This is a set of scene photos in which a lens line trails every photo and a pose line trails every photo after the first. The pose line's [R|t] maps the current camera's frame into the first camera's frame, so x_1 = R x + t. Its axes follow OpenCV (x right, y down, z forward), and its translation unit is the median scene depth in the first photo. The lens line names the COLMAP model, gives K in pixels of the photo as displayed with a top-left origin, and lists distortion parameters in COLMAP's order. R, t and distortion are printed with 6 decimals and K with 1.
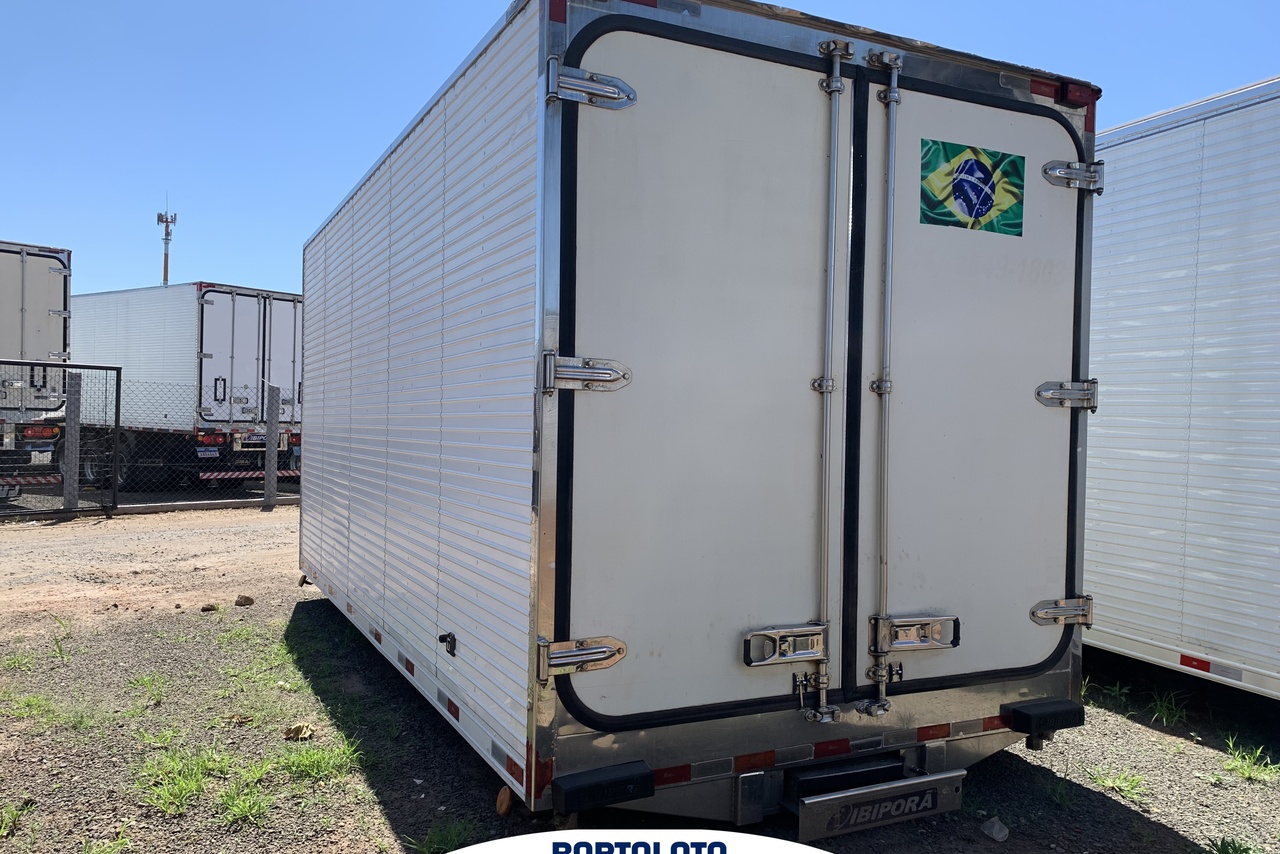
lens RADIAL K [[986.5, 0, 639.4], [0, 986.5, 442.3], [0, 0, 1]] dist [-0.000111, -0.002162]
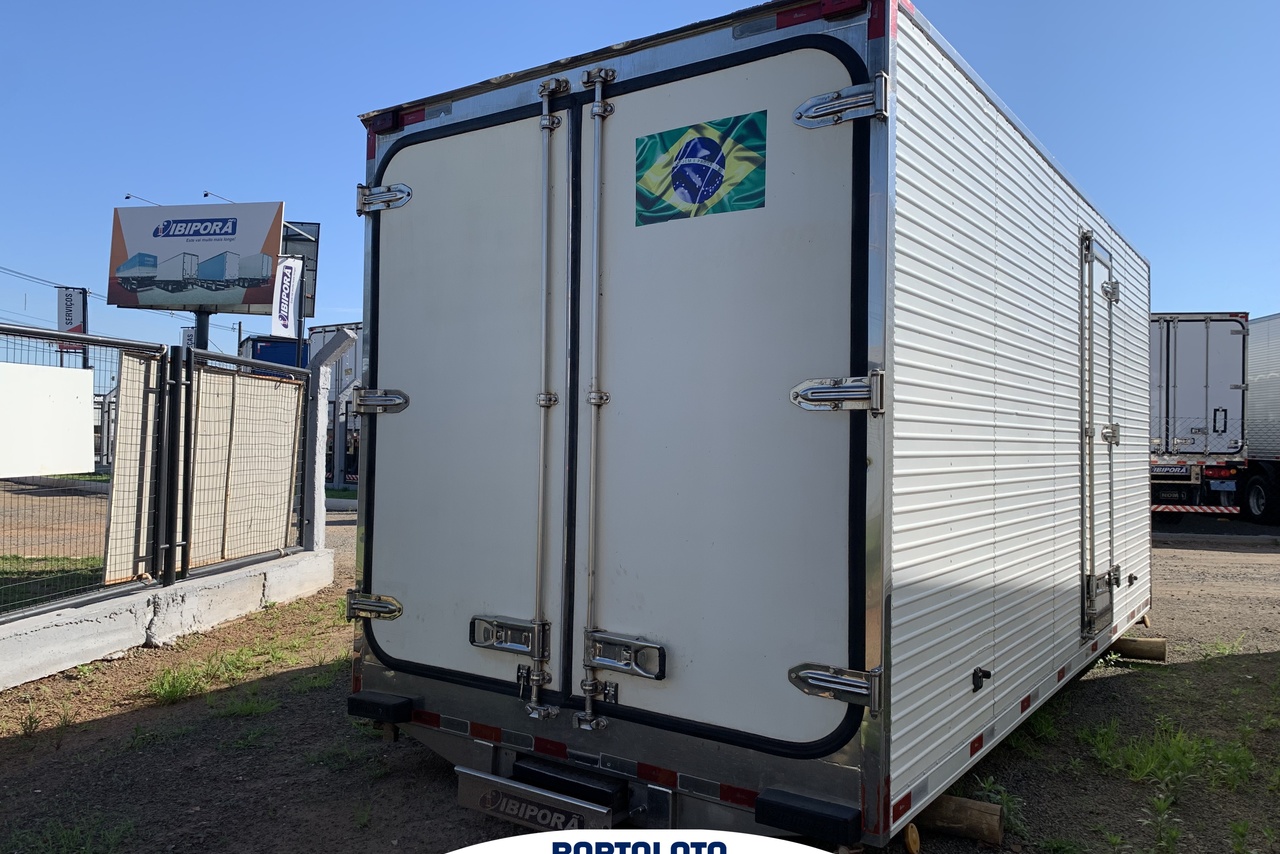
lens RADIAL K [[966.2, 0, 642.0], [0, 966.2, 435.9], [0, 0, 1]] dist [0.034092, -0.056955]
pose [[0.481154, -0.017733, -0.876457, 1.072760], [-0.019494, 0.999332, -0.030921, 0.009533], [0.876419, 0.031964, 0.480487, 0.543356]]
